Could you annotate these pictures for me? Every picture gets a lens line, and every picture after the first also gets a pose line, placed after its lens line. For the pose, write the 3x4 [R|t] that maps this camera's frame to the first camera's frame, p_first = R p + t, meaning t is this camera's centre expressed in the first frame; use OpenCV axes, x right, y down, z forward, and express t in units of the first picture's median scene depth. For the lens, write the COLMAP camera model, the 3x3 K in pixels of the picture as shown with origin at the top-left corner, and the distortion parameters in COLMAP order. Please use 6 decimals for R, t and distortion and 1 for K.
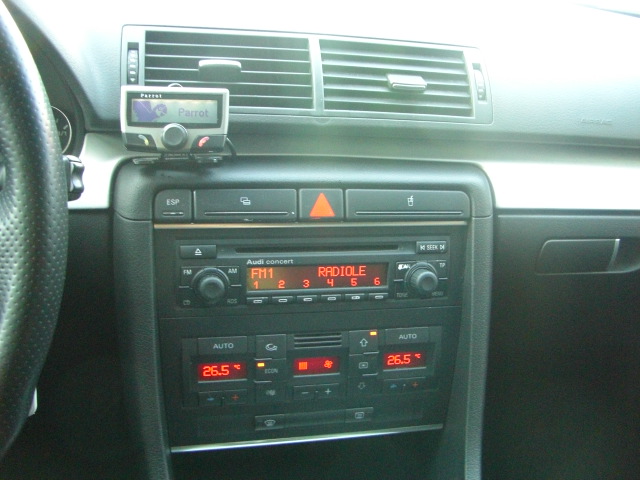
lens RADIAL K [[801.0, 0, 320.0], [0, 801.0, 240.0], [0, 0, 1]] dist [-0.148384, 0.061801]
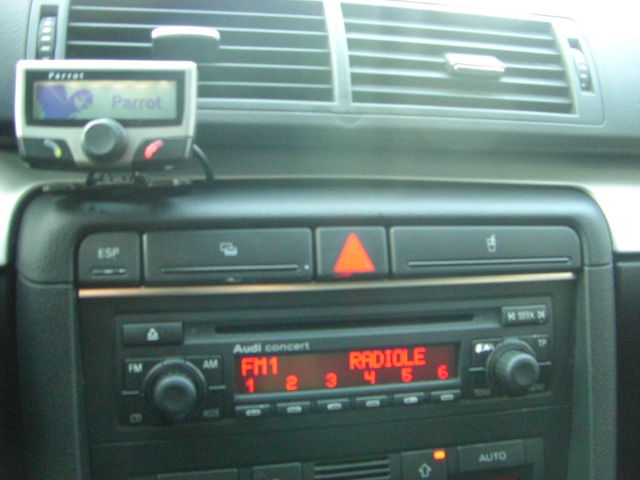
lens RADIAL K [[801.0, 0, 320.0], [0, 801.0, 240.0], [0, 0, 1]] dist [-0.148384, 0.061801]
pose [[0.999410, -0.029237, -0.018038, -0.011619], [0.027574, 0.995879, -0.086394, -0.000764], [0.020489, 0.085846, 0.996098, 0.375461]]
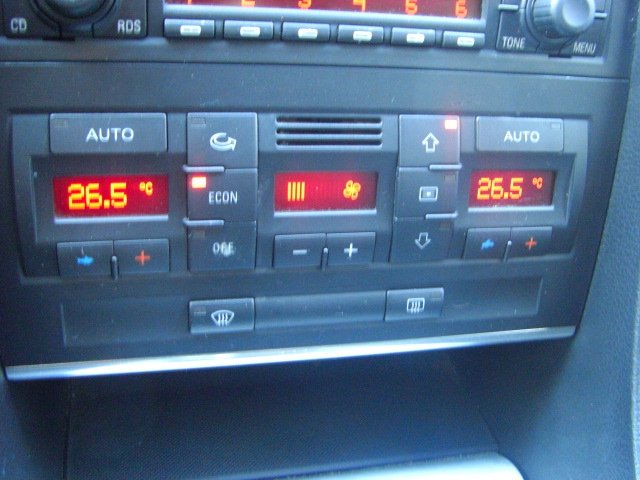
lens RADIAL K [[801.0, 0, 320.0], [0, 801.0, 240.0], [0, 0, 1]] dist [-0.148384, 0.061801]
pose [[0.999953, 0.009635, -0.000887, -0.007295], [-0.009506, 0.995384, 0.095503, 0.144853], [0.001803, -0.095490, 0.995429, 0.560382]]
